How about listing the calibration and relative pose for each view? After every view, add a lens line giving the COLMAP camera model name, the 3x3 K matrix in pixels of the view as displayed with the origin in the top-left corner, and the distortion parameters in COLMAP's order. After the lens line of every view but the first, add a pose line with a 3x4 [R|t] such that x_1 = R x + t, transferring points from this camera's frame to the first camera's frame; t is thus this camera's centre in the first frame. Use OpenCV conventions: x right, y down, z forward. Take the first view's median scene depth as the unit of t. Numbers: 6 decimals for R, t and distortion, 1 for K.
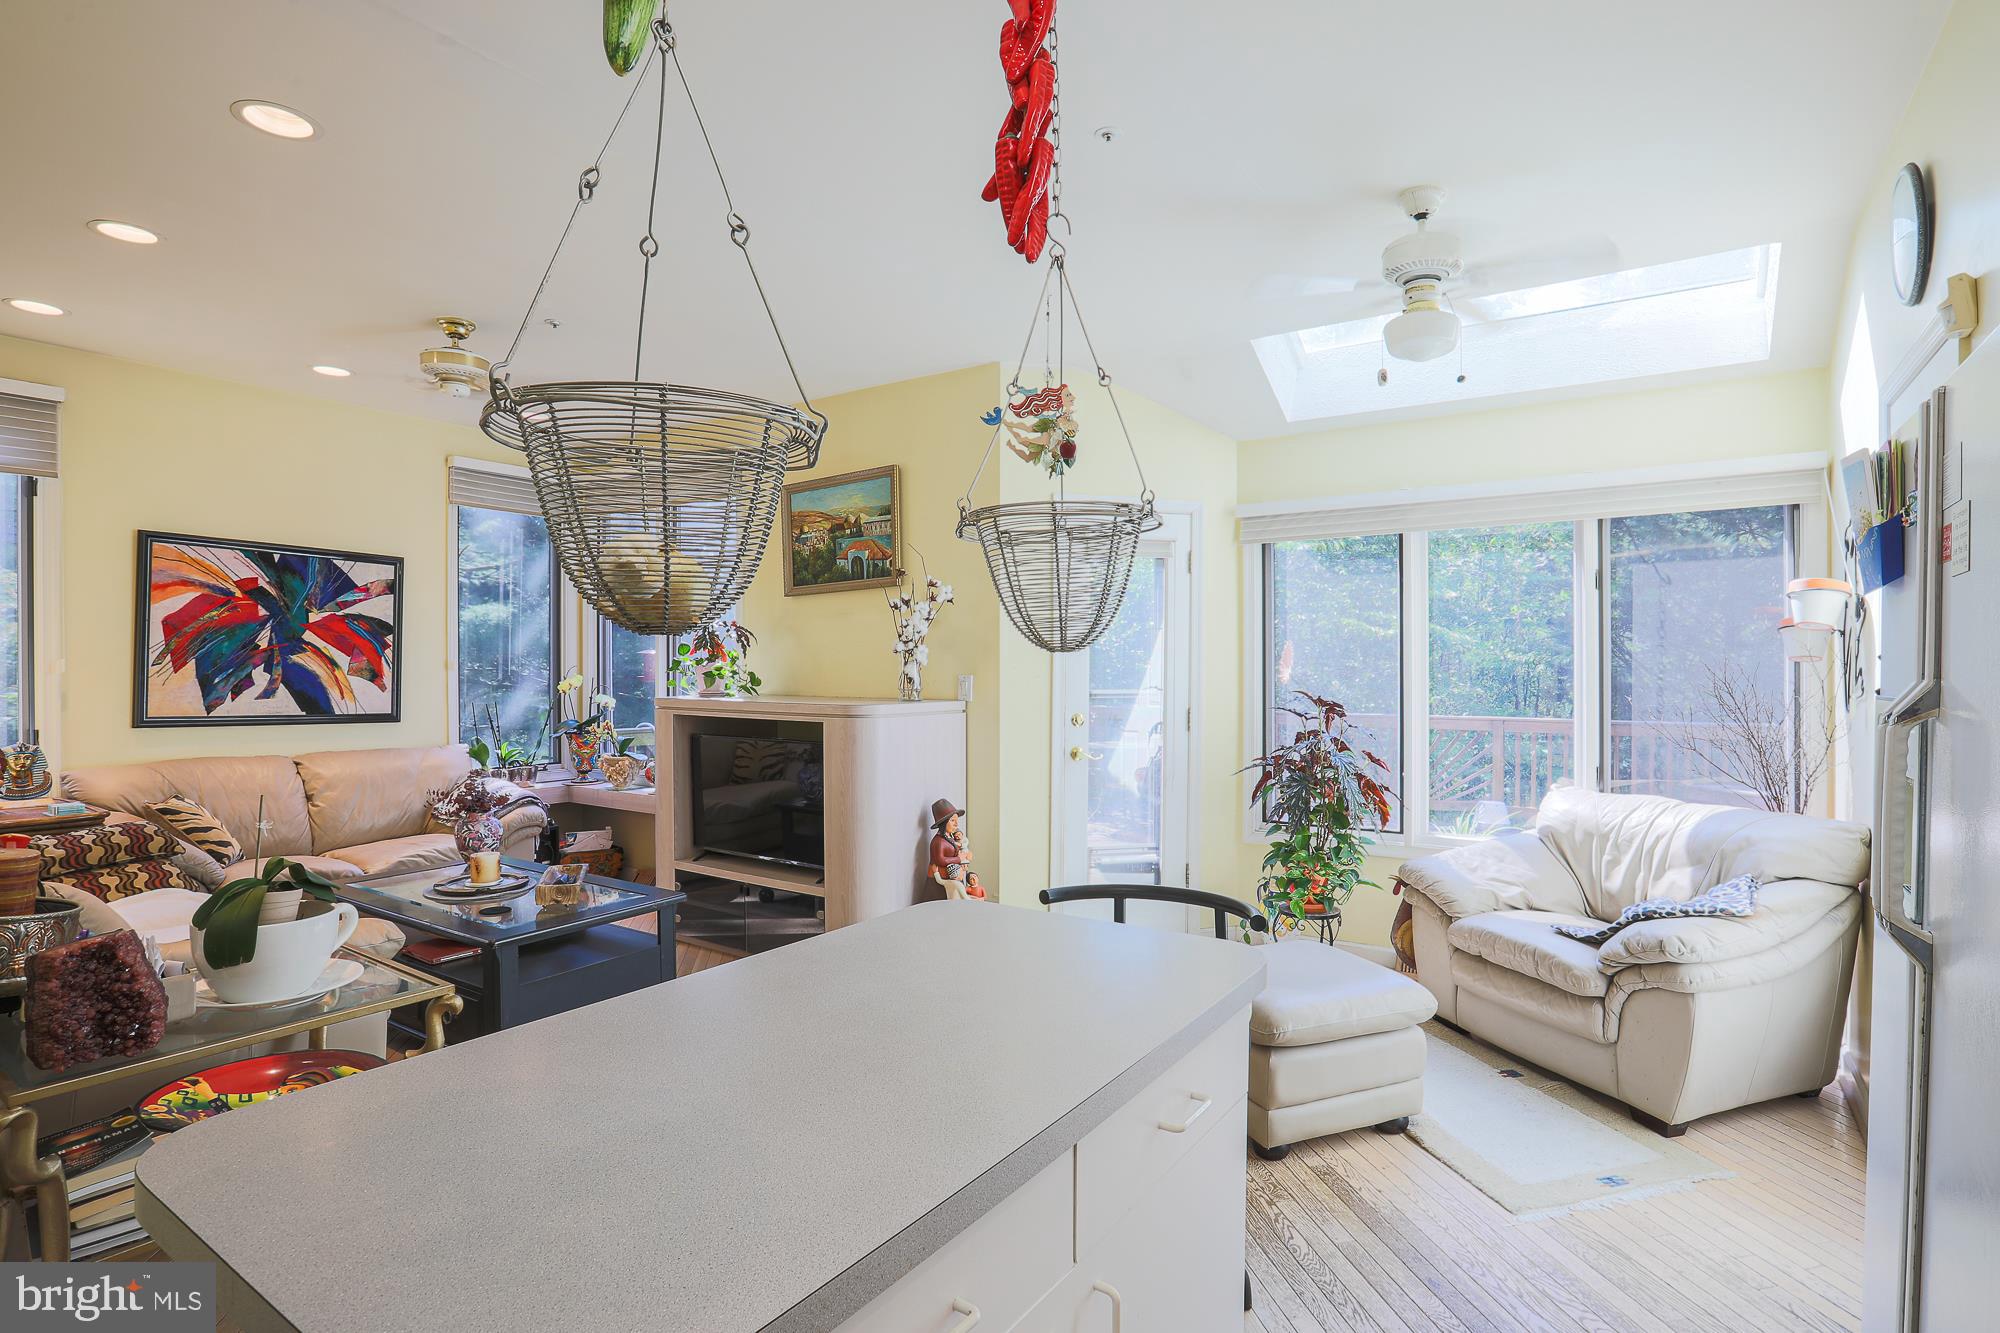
lens RADIAL K [[994.1, 0, 1002.7], [0, 994.1, 674.1], [0, 0, 1]] dist [-0.039803, 0.017871]
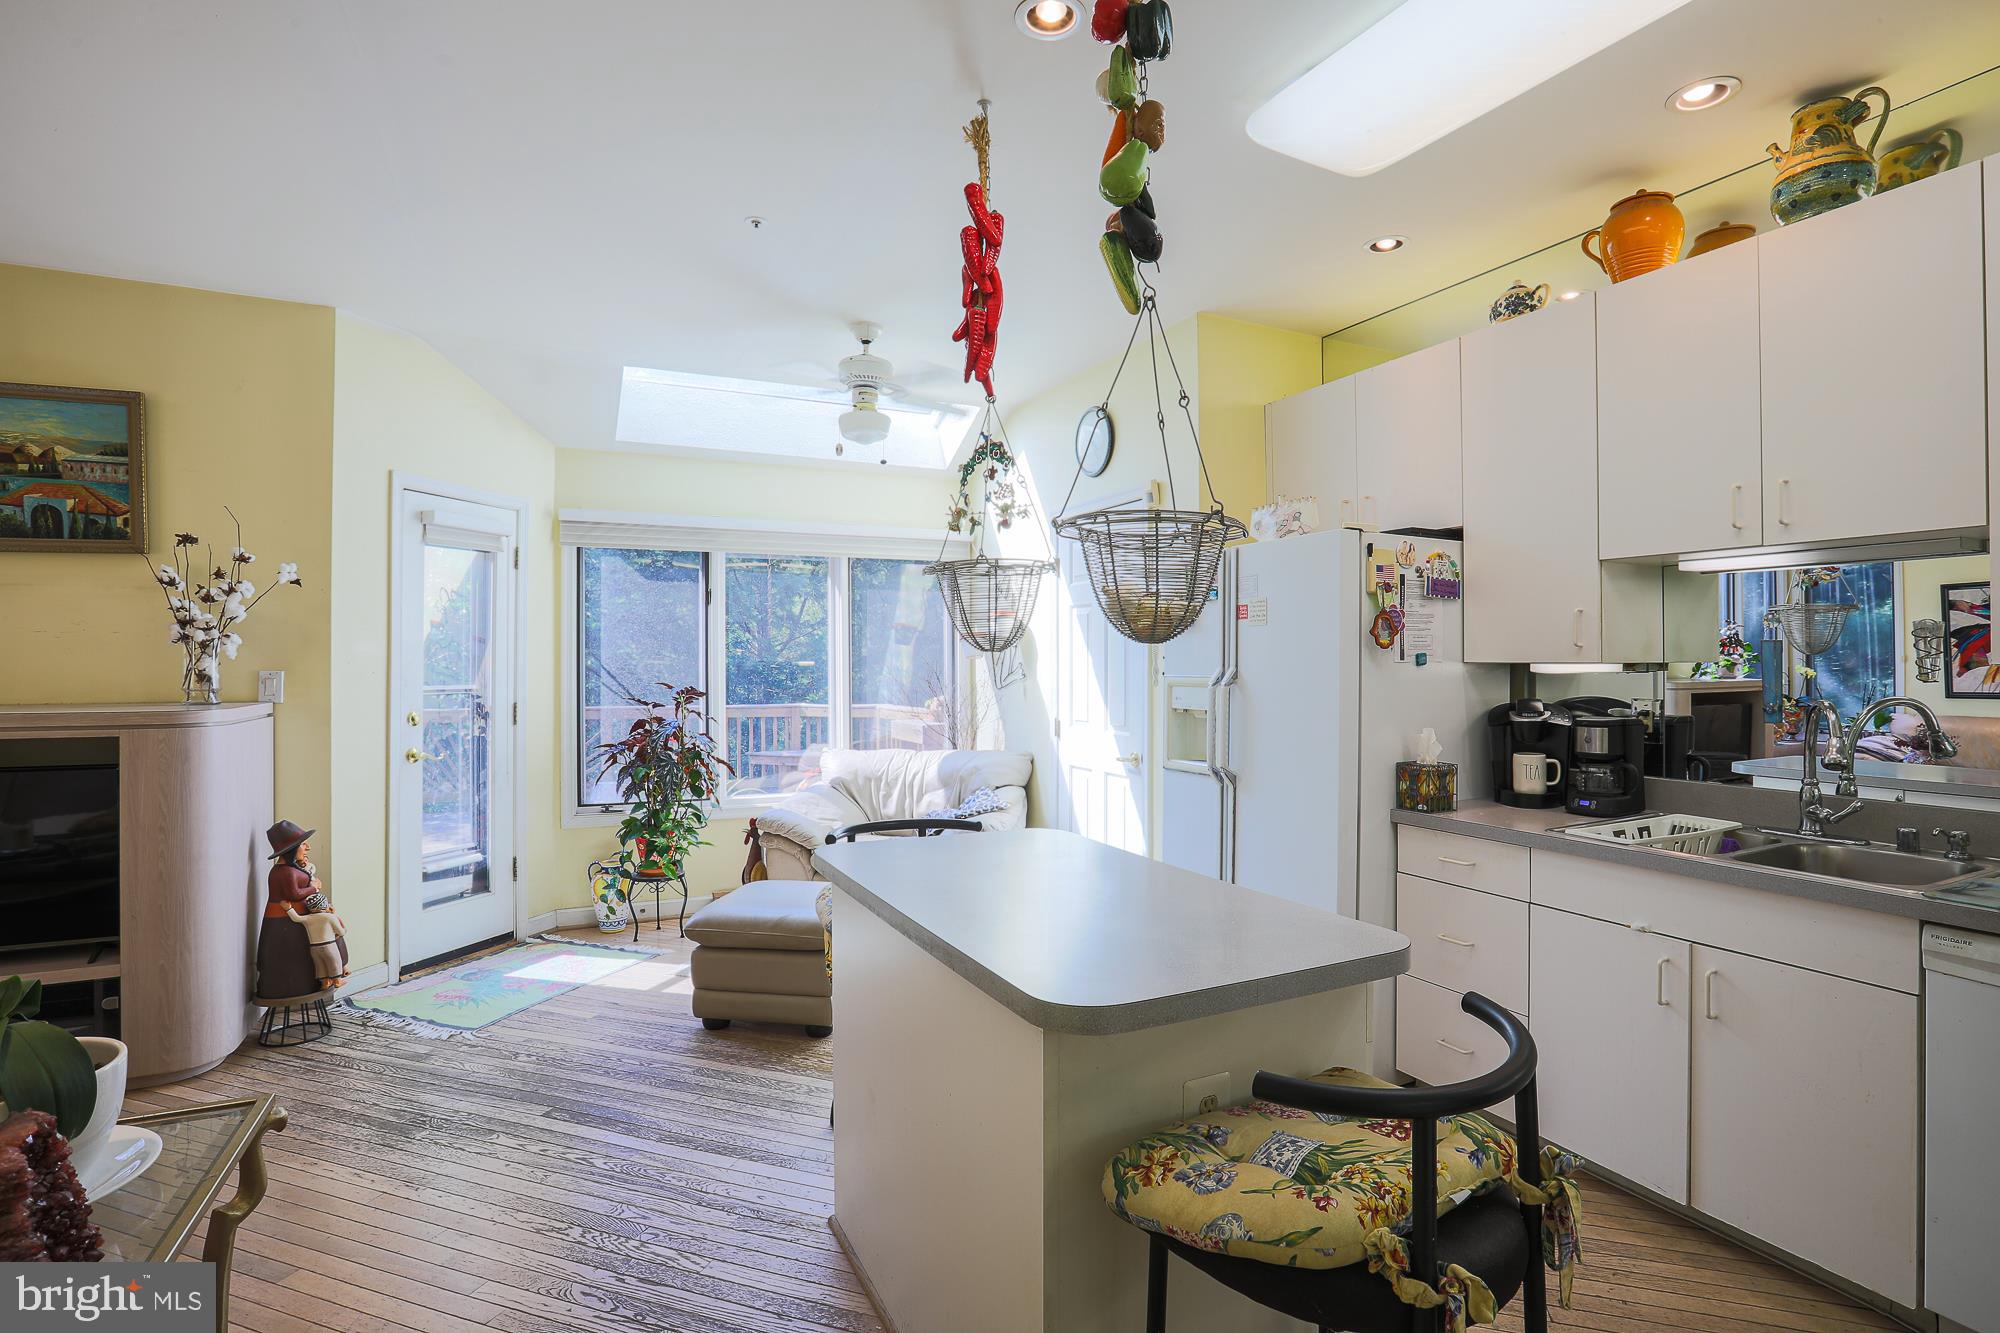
lens RADIAL K [[986.5, 0, 964.1], [0, 986.5, 656.8], [0, 0, 1]] dist [-0.024257, 0.019096]
pose [[0.529661, 0.004704, 0.848196, -0.398281], [0.004864, 0.999951, -0.008583, -0.001353], [-0.848195, 0.008671, 0.529613, 0.079316]]
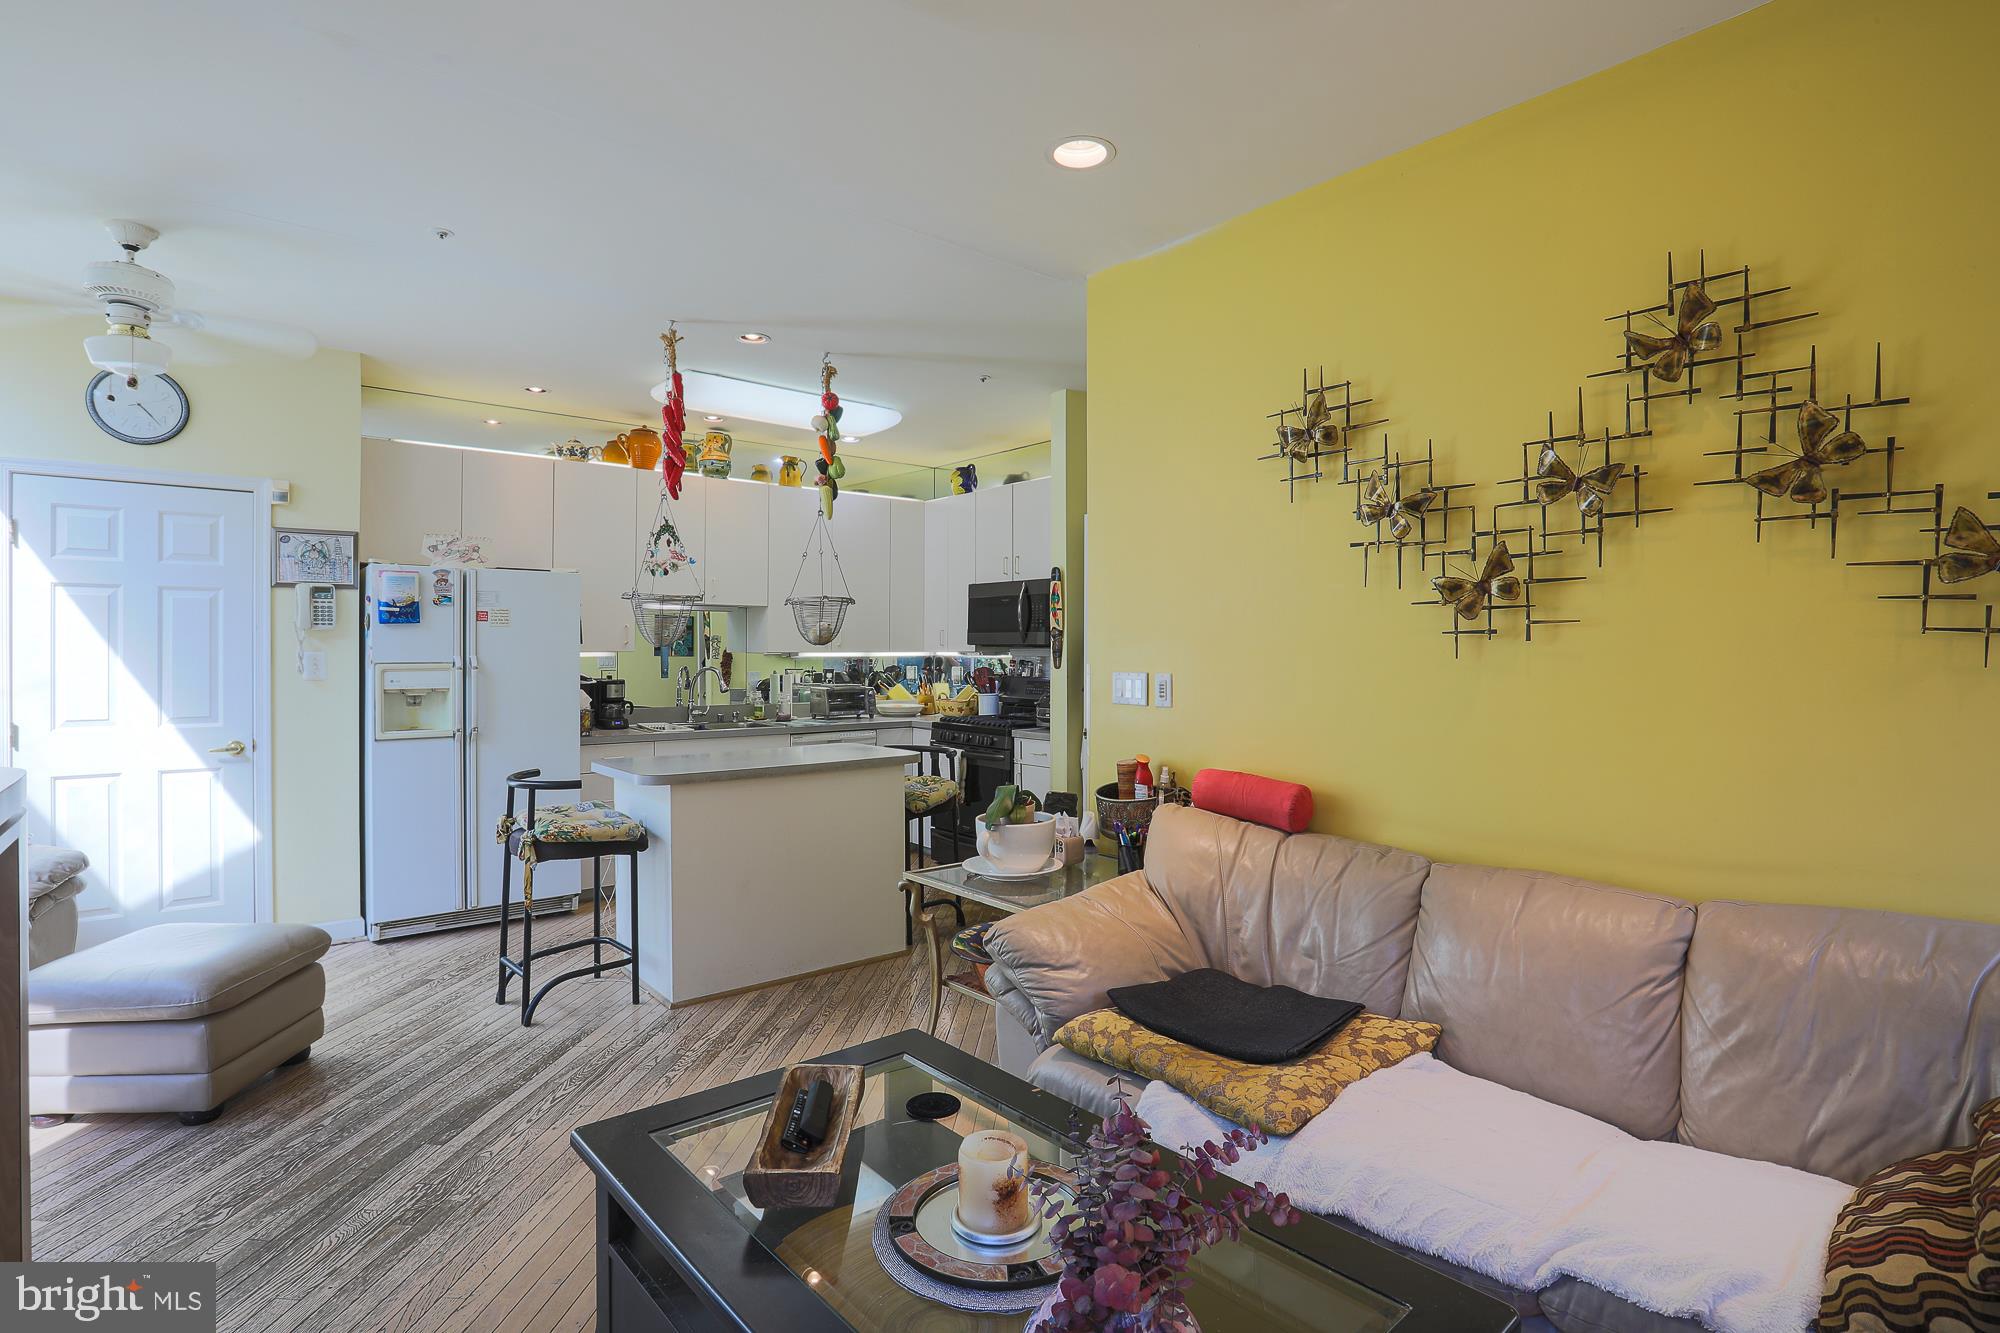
lens RADIAL K [[1013.7, 0, 1015.7], [0, 1013.7, 652.9], [0, 0, 1]] dist [-0.026802, 0.014470]
pose [[-0.963330, -0.004471, 0.268284, -0.488115], [-0.002052, 0.999955, 0.009297, -0.012015], [-0.268313, 0.008406, -0.963295, 1.067411]]
